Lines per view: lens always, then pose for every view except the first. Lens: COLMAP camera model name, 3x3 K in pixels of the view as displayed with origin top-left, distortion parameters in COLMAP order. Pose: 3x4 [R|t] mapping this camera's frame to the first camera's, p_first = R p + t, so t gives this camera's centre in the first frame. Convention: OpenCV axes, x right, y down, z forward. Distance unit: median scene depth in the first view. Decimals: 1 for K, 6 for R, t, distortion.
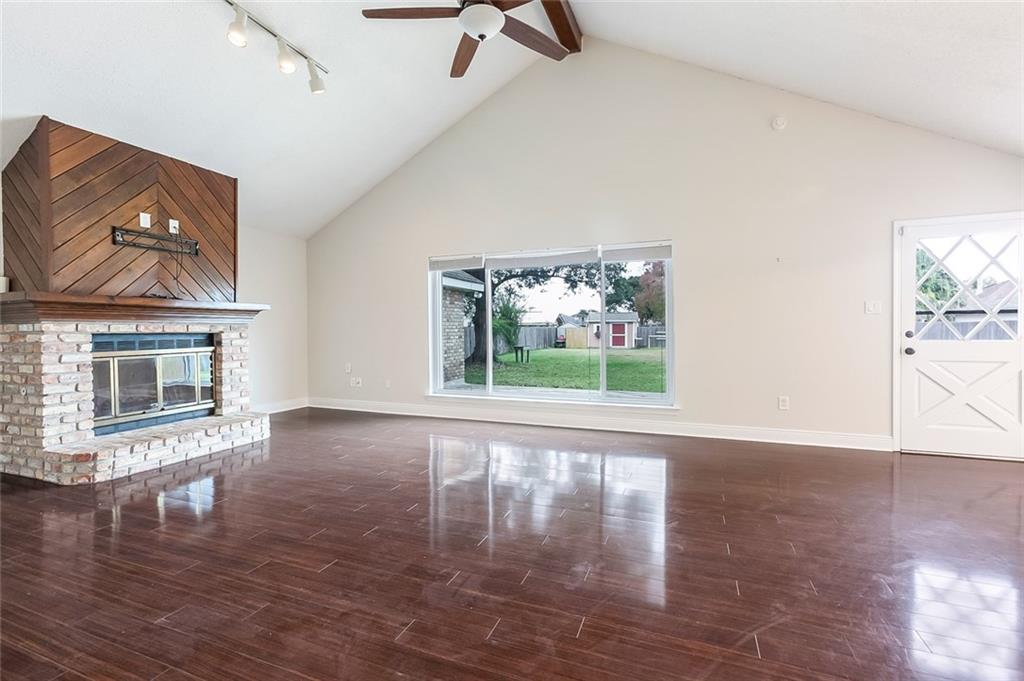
lens RADIAL K [[465.2, 0, 512.0], [0, 465.2, 340.5], [0, 0, 1]] dist [0.000948, 0.000795]
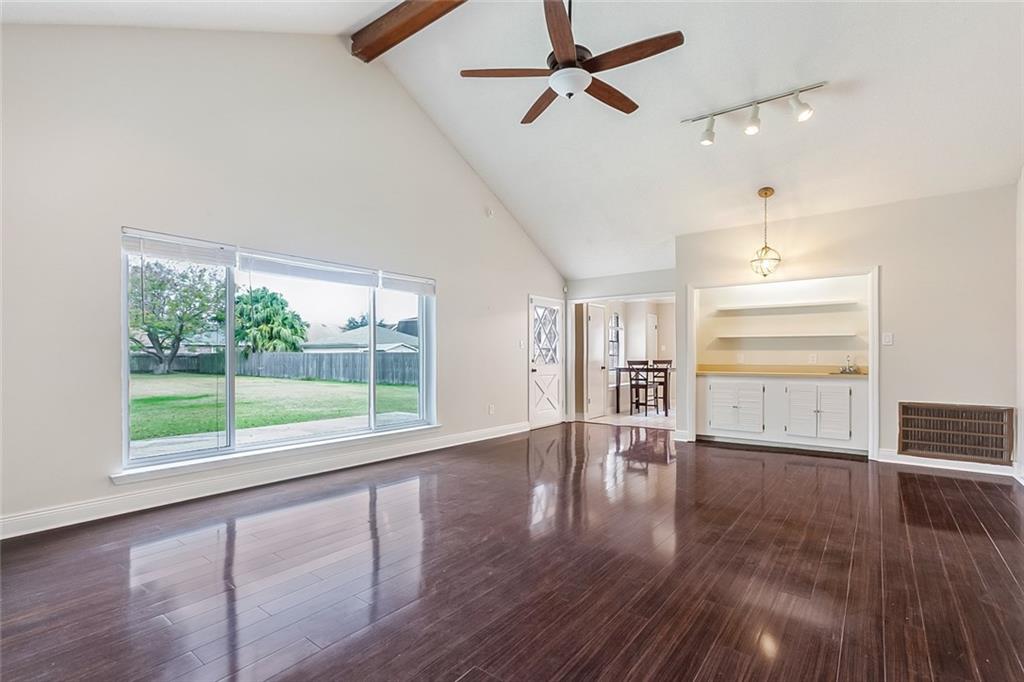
lens RADIAL K [[462.7, 0, 512.0], [0, 462.7, 341.0], [0, 0, 1]] dist [0.009586, -0.000283]
pose [[0.279876, 0.038412, 0.959267, -0.816668], [0.020222, 0.998742, -0.045893, -0.009069], [-0.959823, 0.032243, 0.278747, 0.572394]]
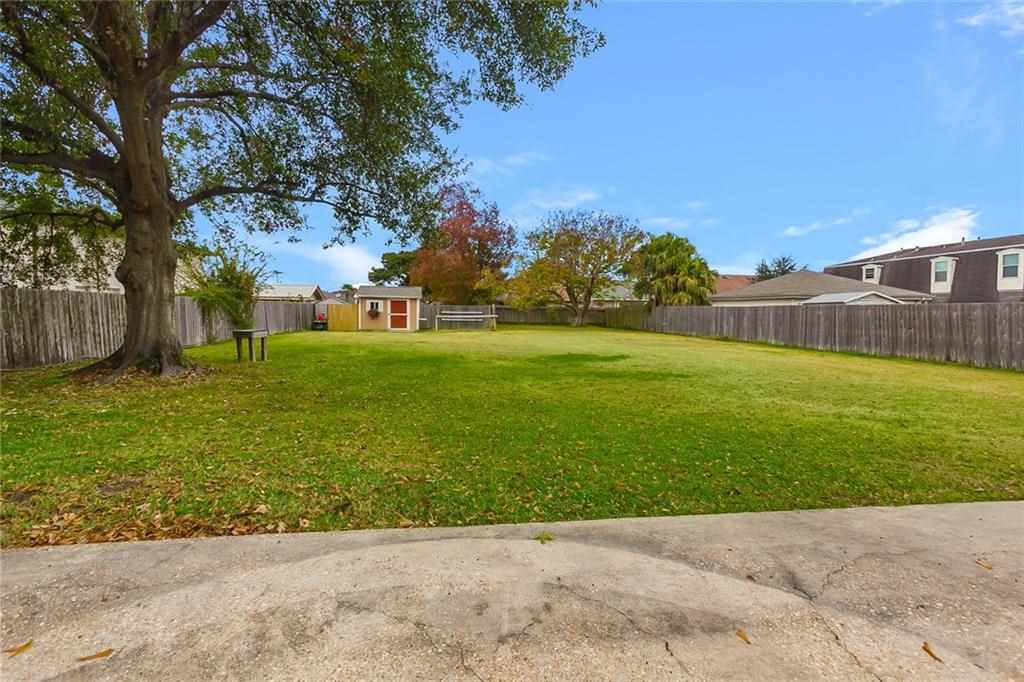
lens RADIAL K [[462.7, 0, 512.0], [0, 462.7, 341.0], [0, 0, 1]] dist [0.009586, -0.000283]
pose [[0.875942, -0.012716, 0.482249, 0.134267], [-0.007928, 0.999138, 0.040745, -0.002592], [-0.482352, -0.039514, 0.875086, 1.840962]]
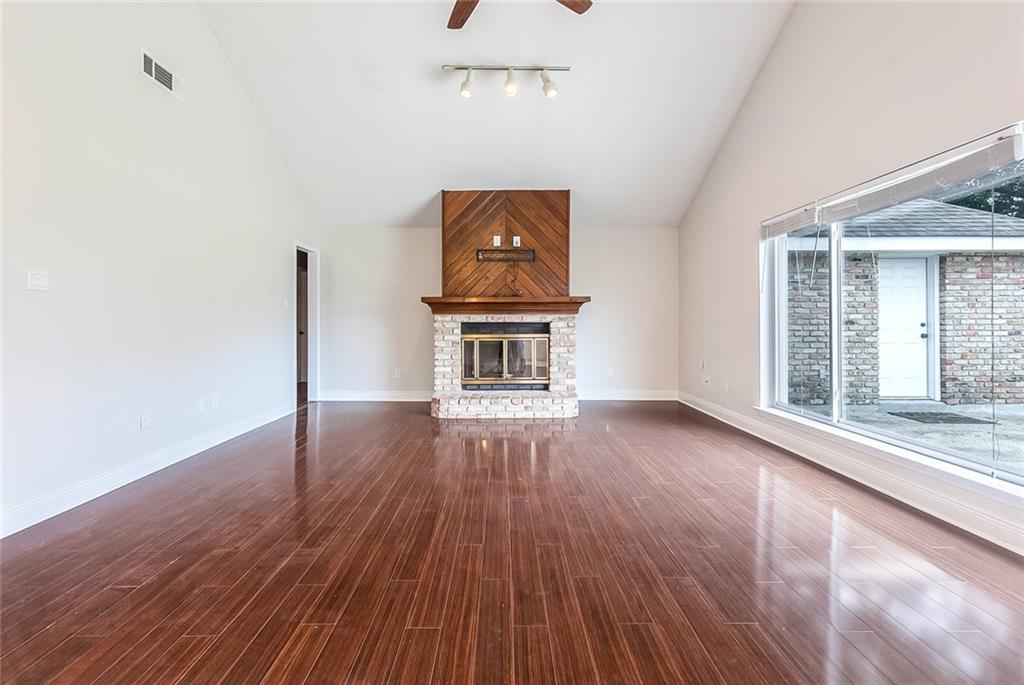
lens RADIAL K [[464.2, 0, 501.0], [0, 464.2, 326.7], [0, 0, 1]] dist [-0.030566, 0.014443]
pose [[0.370956, 0.009505, -0.928602, 0.486908], [-0.022611, 0.999744, 0.001200, -0.004261], [0.928375, 0.020552, 0.371076, 0.487738]]
